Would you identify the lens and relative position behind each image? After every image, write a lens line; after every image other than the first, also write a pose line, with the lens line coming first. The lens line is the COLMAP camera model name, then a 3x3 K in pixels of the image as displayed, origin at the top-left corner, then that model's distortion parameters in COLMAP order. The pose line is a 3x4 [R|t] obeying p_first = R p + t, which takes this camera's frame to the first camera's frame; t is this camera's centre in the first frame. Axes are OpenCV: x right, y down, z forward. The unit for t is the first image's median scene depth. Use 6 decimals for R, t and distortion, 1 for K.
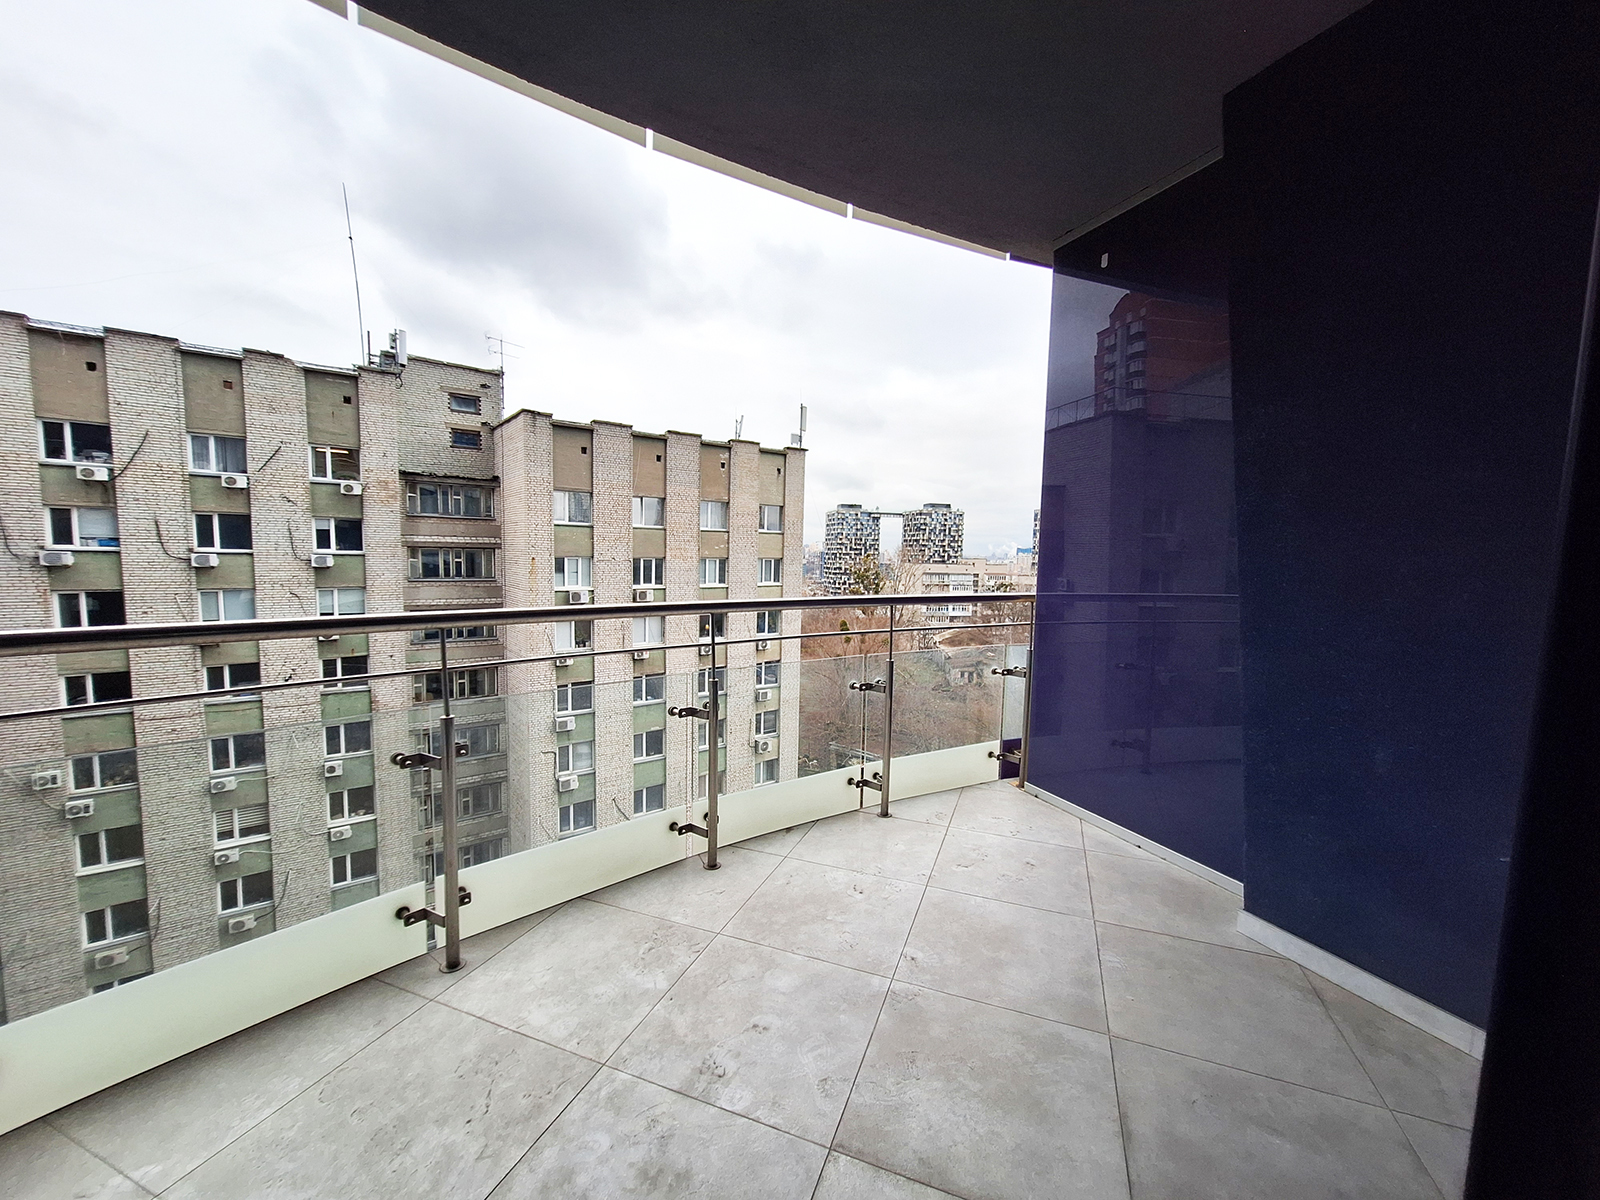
lens RADIAL K [[630.4, 0, 800.3], [0, 630.4, 613.0], [0, 0, 1]] dist [-0.004181, 0.001587]
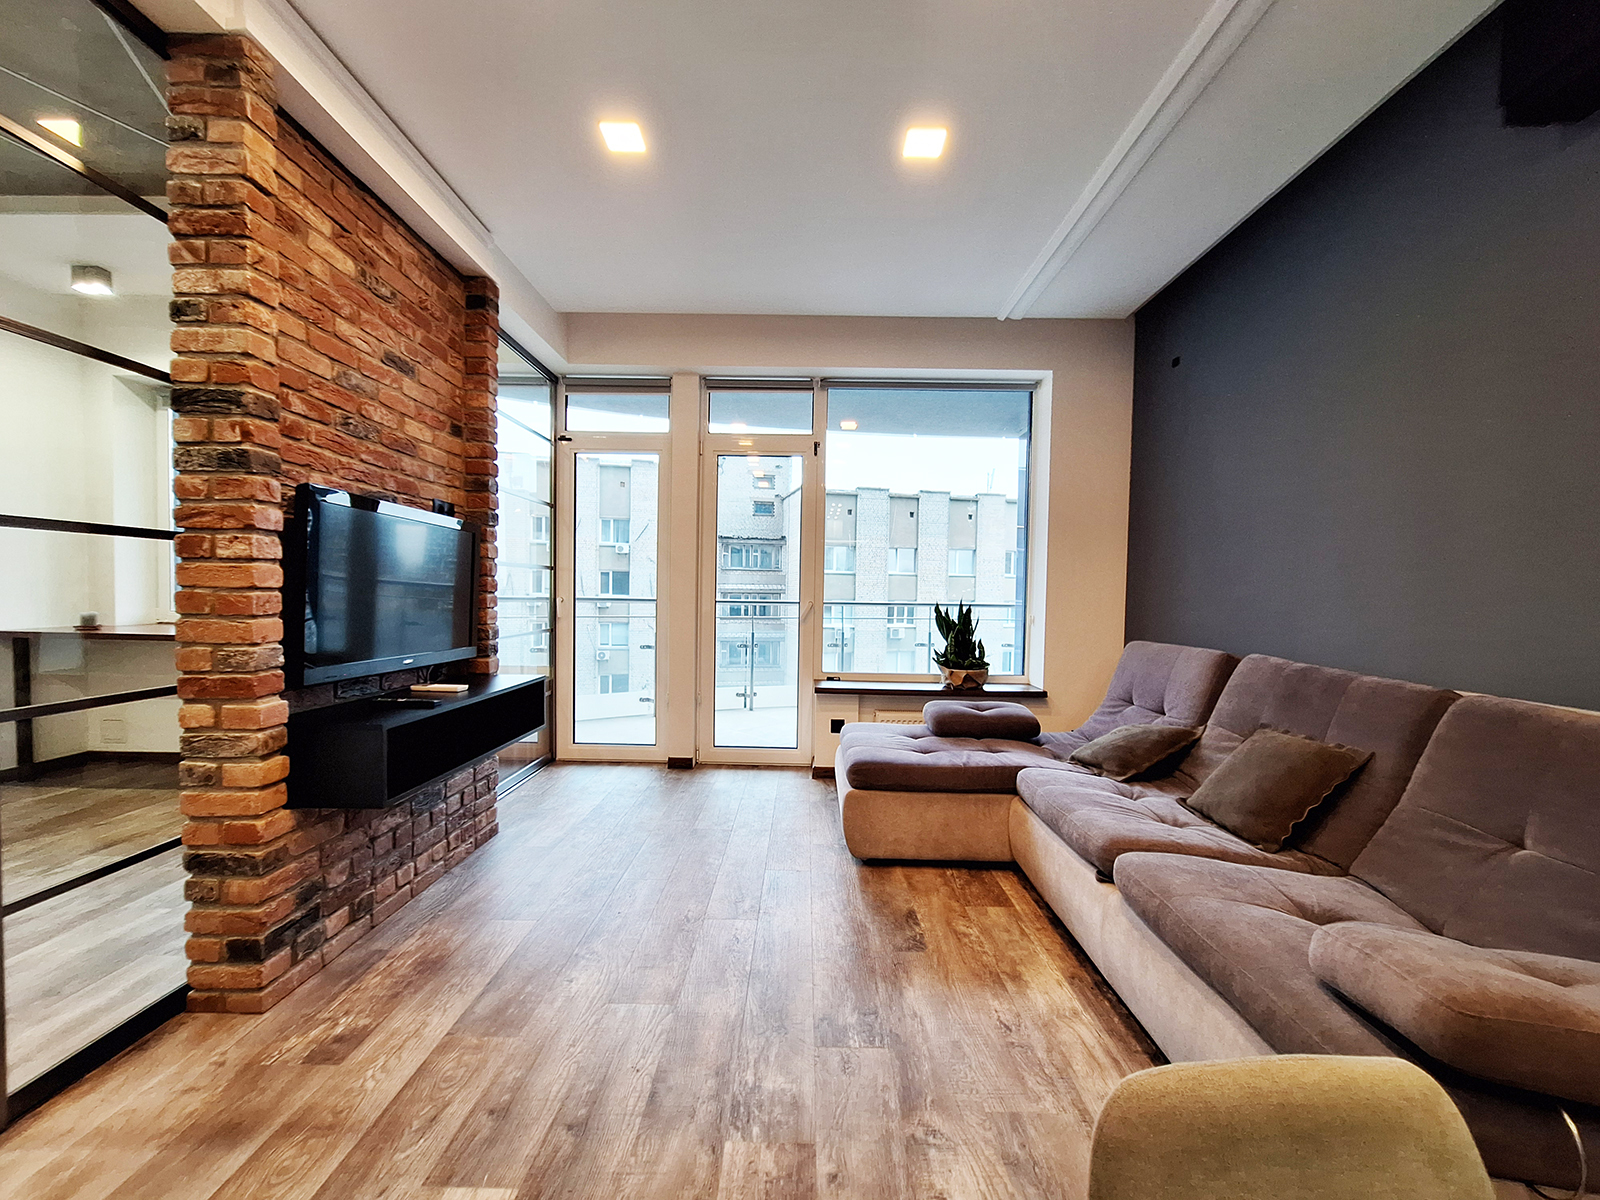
lens RADIAL K [[630.4, 0, 800.4], [0, 630.4, 613.0], [0, 0, 1]] dist [-0.004181, 0.001587]
pose [[0.912137, 0.003554, -0.409869, 0.075064], [-0.034434, 0.997092, -0.067984, 0.023938], [0.408436, 0.076125, 0.909607, -0.142416]]
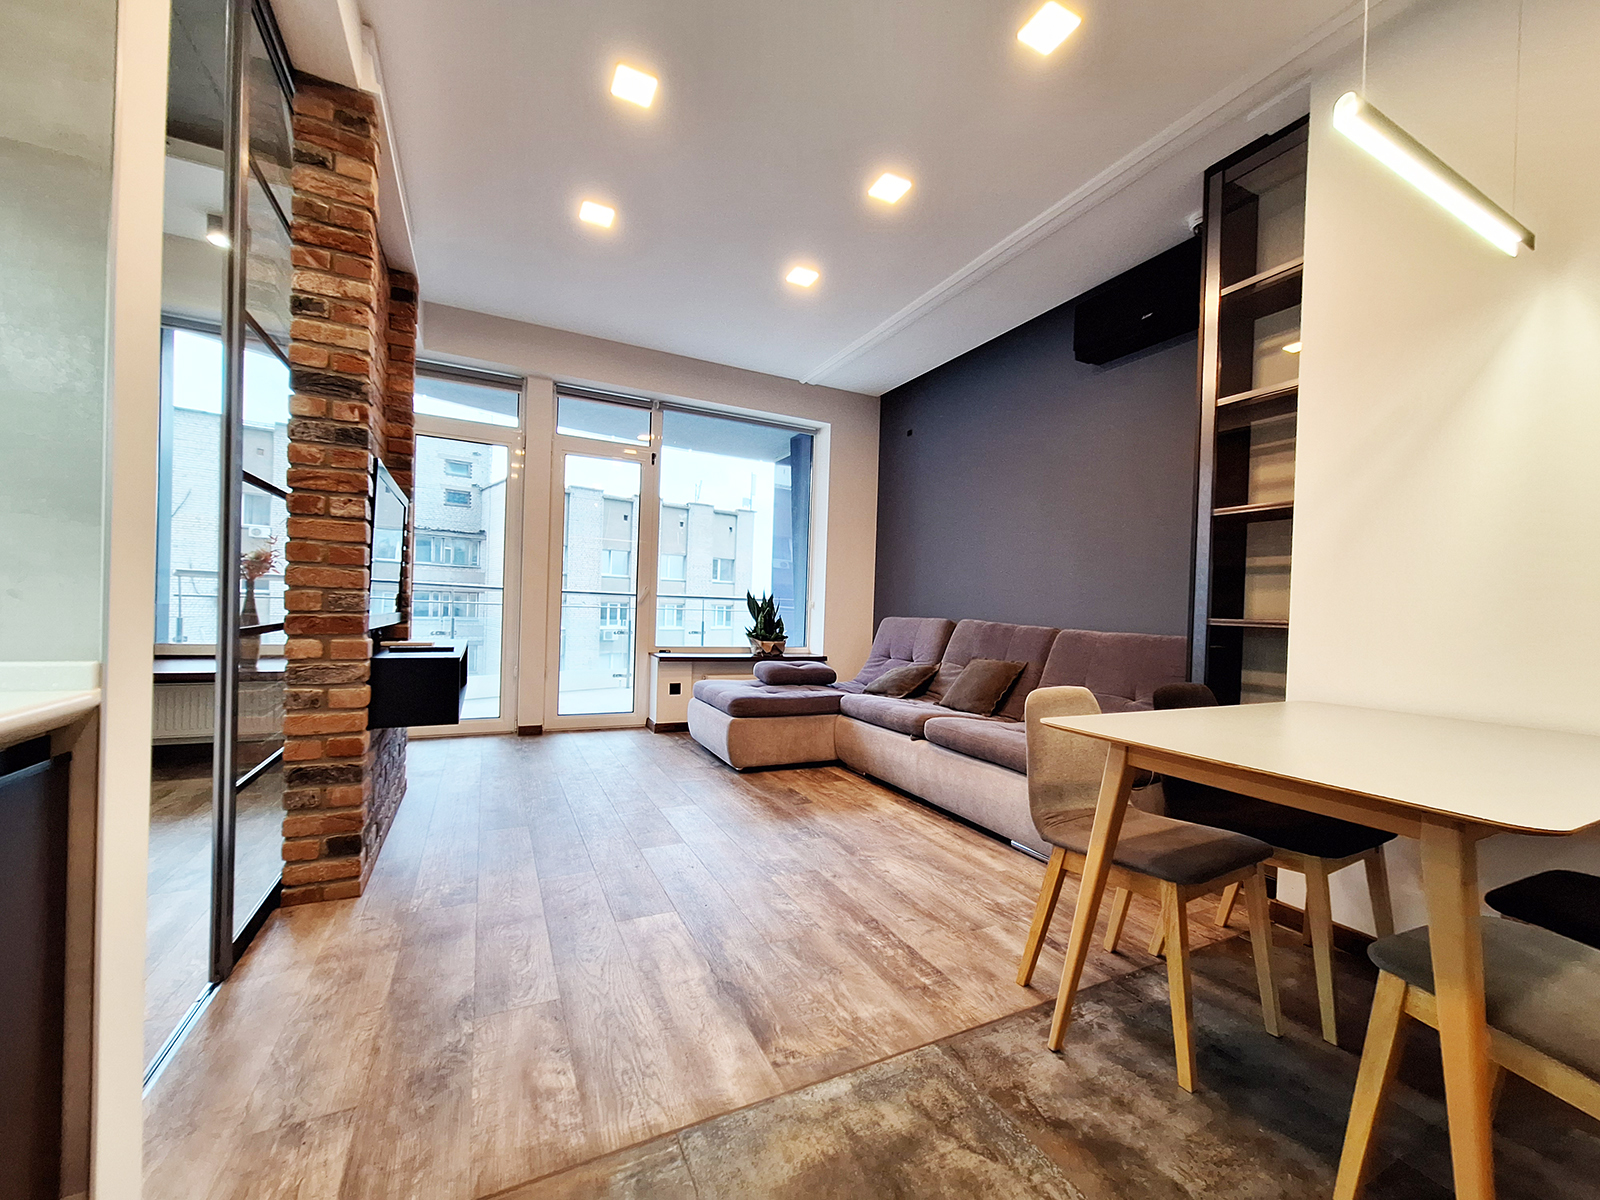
lens RADIAL K [[630.4, 0, 796.7], [0, 630.4, 614.7], [0, 0, 1]] dist [-0.004181, 0.001587]
pose [[0.998998, 0.009419, 0.043744, 0.048784], [-0.005746, 0.996504, -0.083344, 0.033833], [-0.044377, 0.083009, 0.995560, -0.185559]]
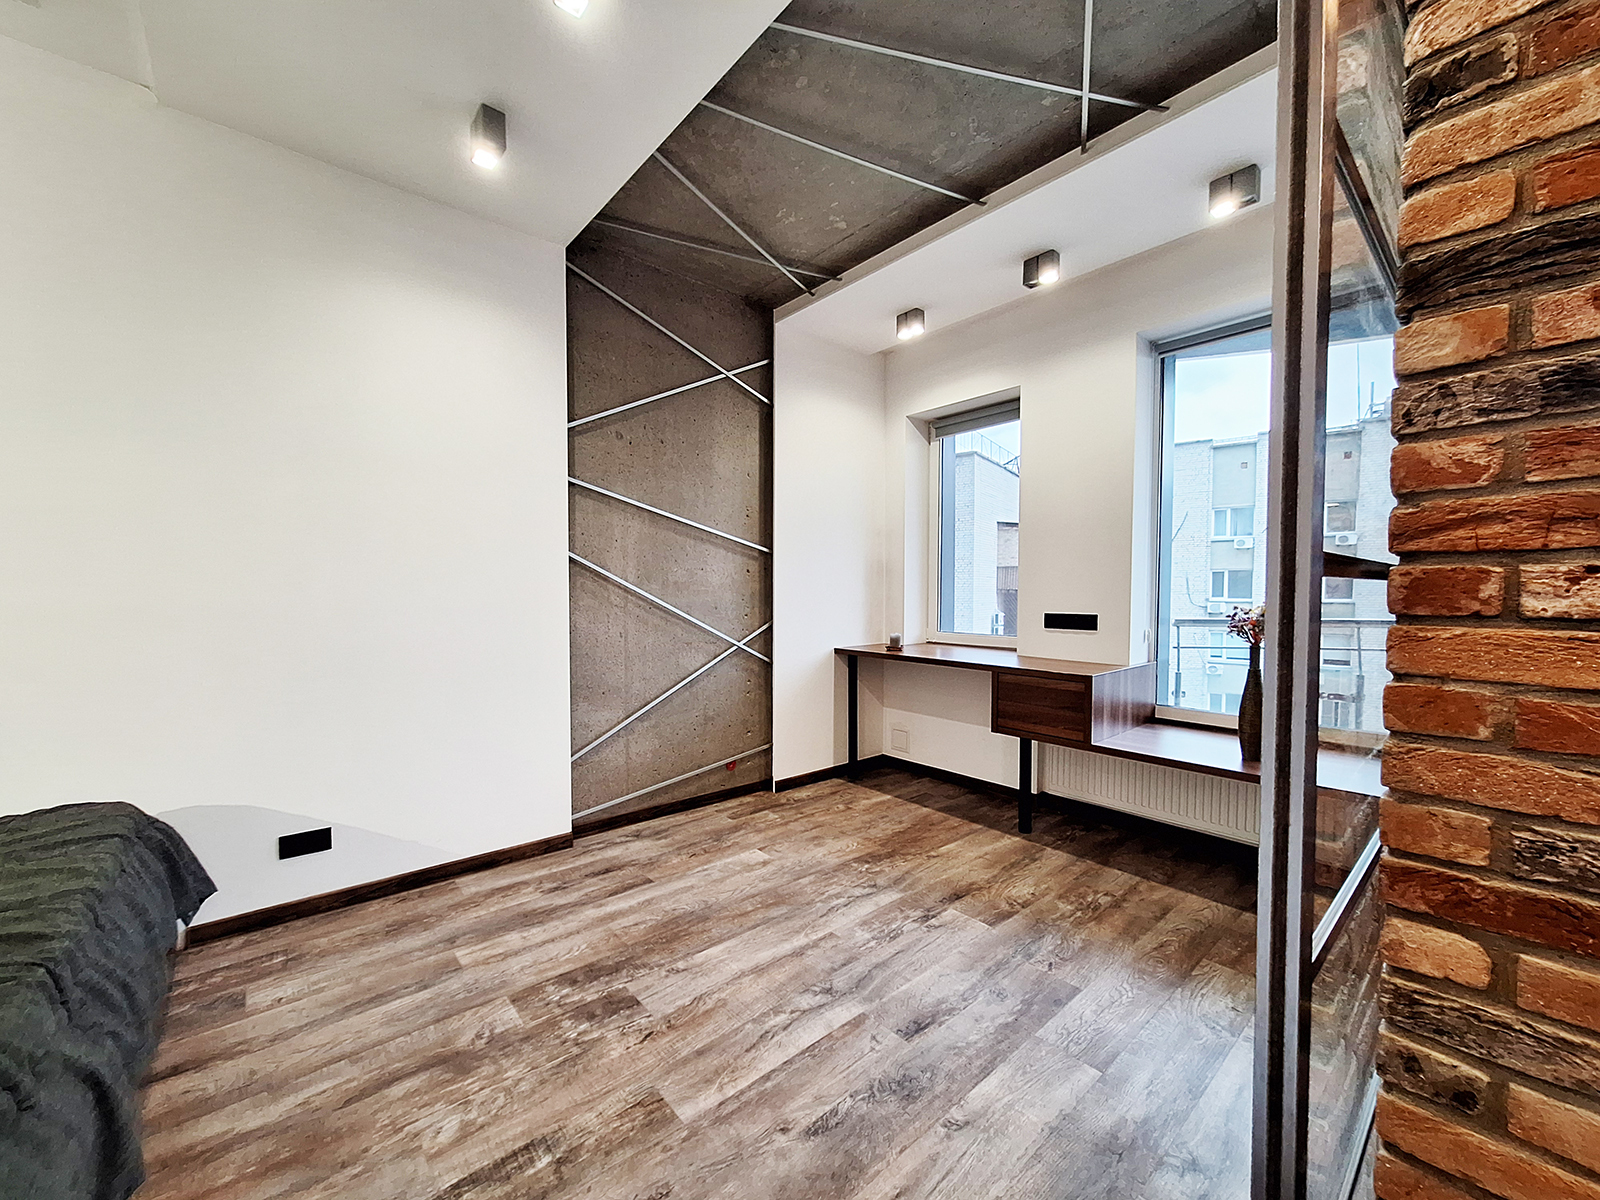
lens RADIAL K [[630.4, 0, 798.3], [0, 630.4, 612.8], [0, 0, 1]] dist [-0.004181, 0.001587]
pose [[0.291421, 0.009954, -0.956543, 0.013611], [-0.087815, 0.996002, -0.016389, 0.019236], [0.952556, 0.088775, 0.291130, -0.147536]]
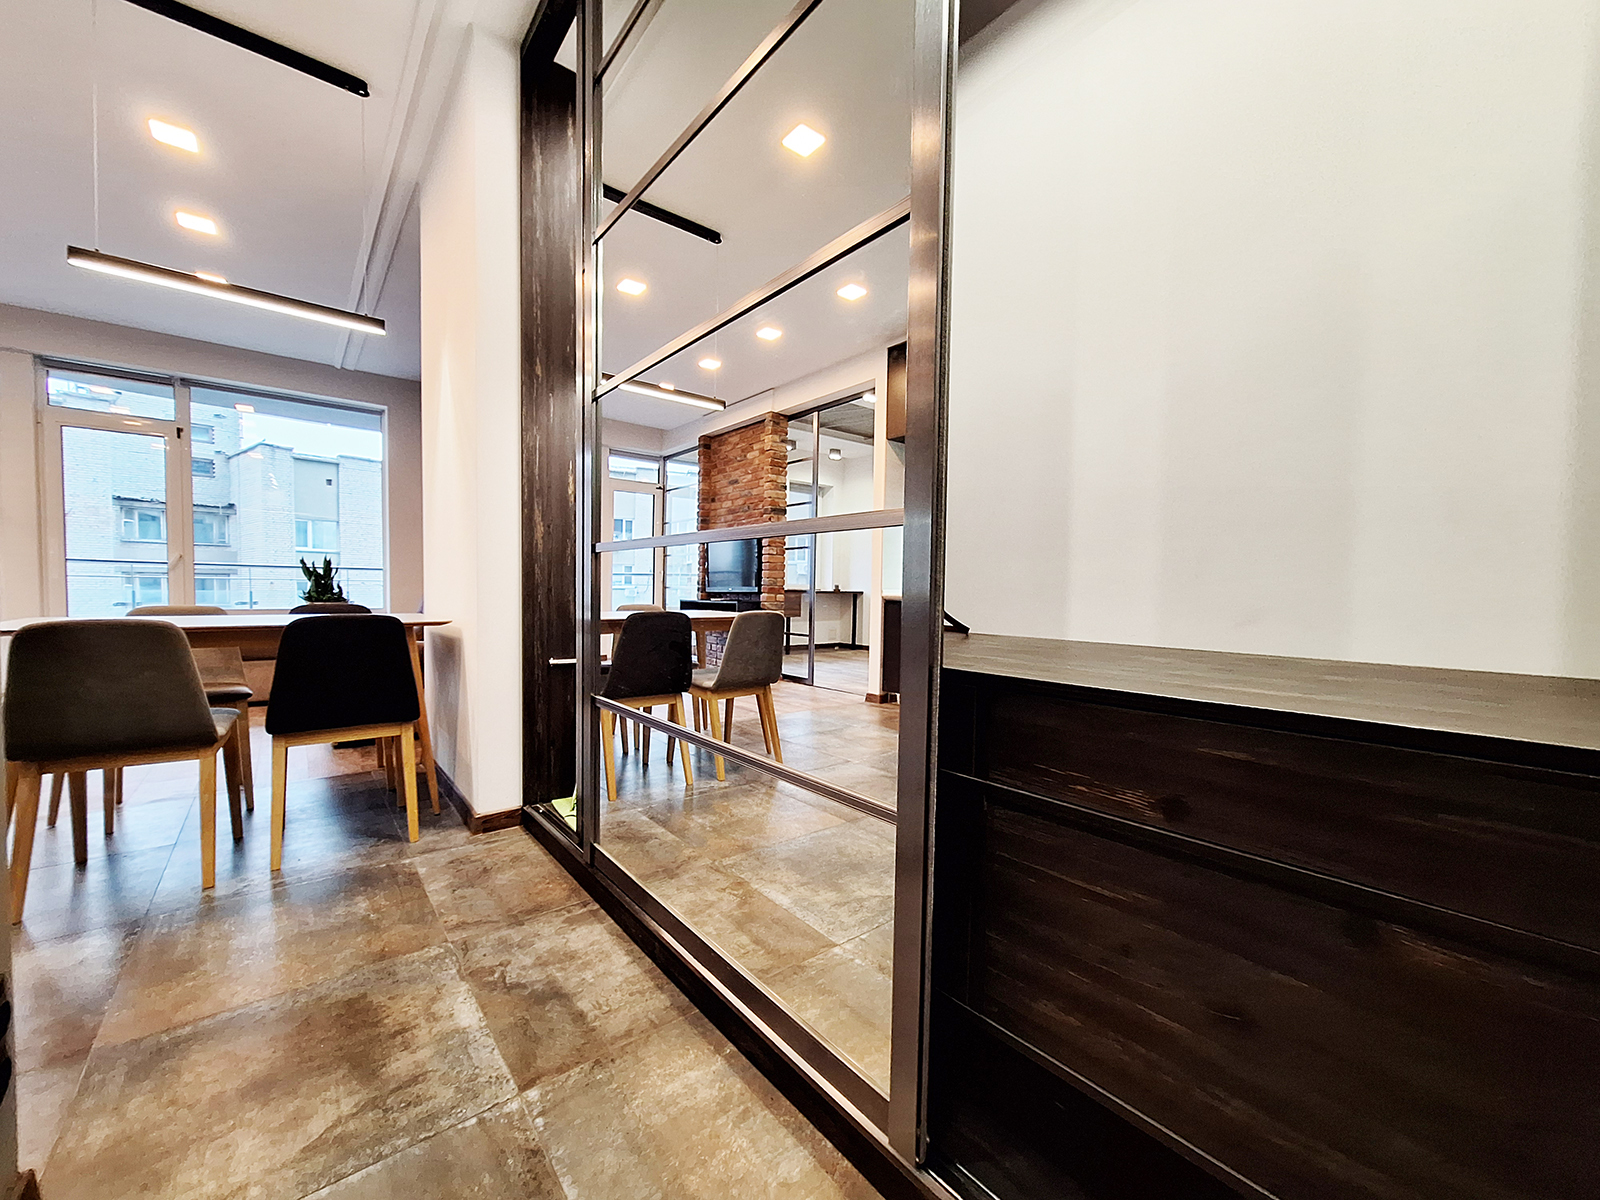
lens RADIAL K [[630.4, 0, 797.2], [0, 630.4, 614.2], [0, 0, 1]] dist [-0.004181, 0.001587]
pose [[0.964987, -0.020509, 0.261493, 0.148960], [0.033900, 0.998329, -0.046802, 0.045116], [-0.260096, 0.054028, 0.964070, -0.239294]]
